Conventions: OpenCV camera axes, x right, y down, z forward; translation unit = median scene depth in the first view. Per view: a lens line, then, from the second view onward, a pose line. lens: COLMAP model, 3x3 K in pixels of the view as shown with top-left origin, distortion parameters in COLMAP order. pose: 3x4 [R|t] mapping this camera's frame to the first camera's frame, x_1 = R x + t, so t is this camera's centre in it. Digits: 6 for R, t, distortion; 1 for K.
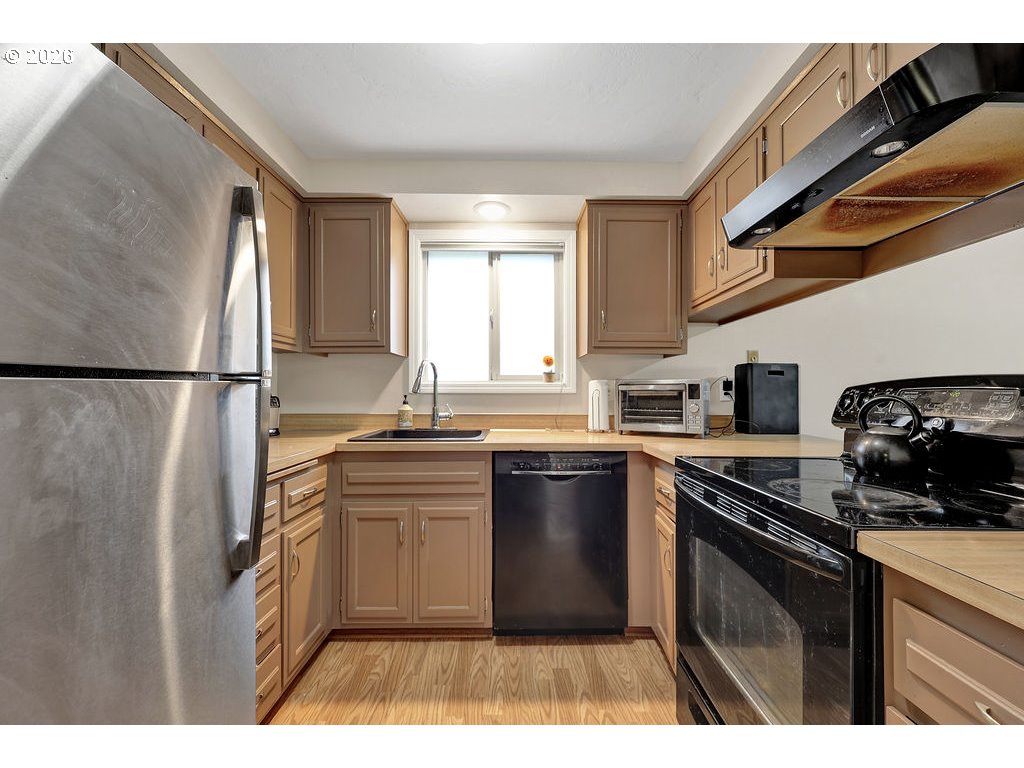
lens RADIAL K [[403.4, 0, 513.2], [0, 403.4, 387.0], [0, 0, 1]] dist [-0.000412, 0.000629]
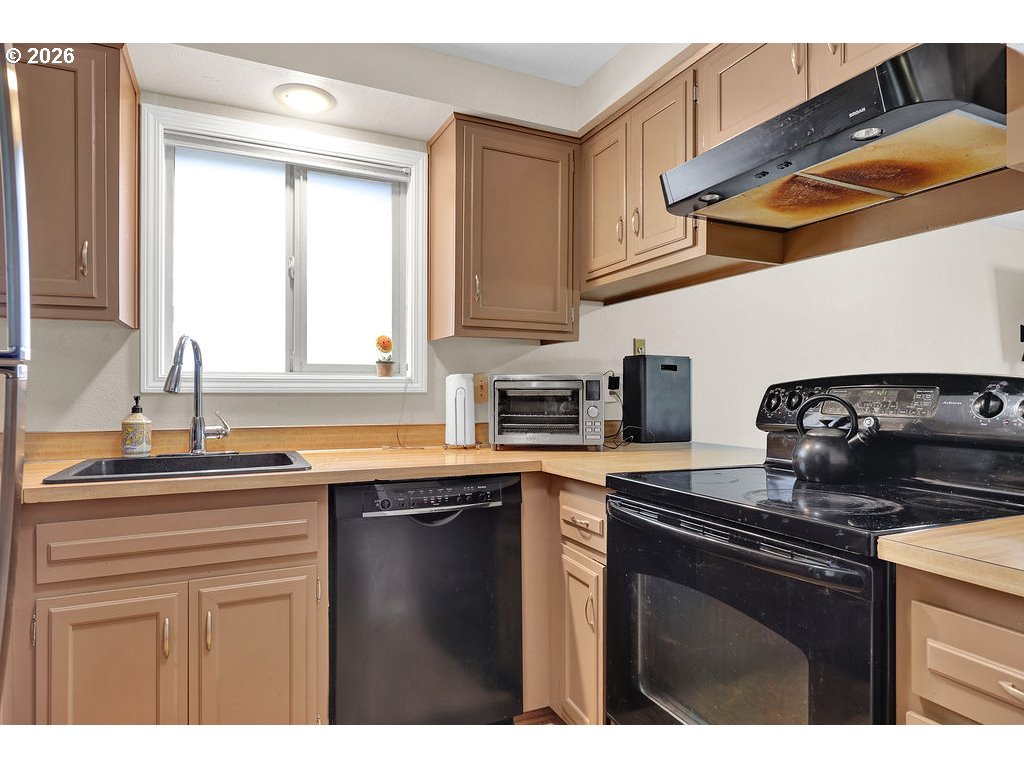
lens RADIAL K [[599.8, 0, 512.6], [0, 599.8, 387.0], [0, 0, 1]] dist [0.004764, -0.001496]
pose [[0.910615, 0.002573, 0.413248, -0.177972], [-0.004652, 0.999981, 0.004025, 0.001138], [-0.413230, -0.005588, 0.910610, 0.024212]]
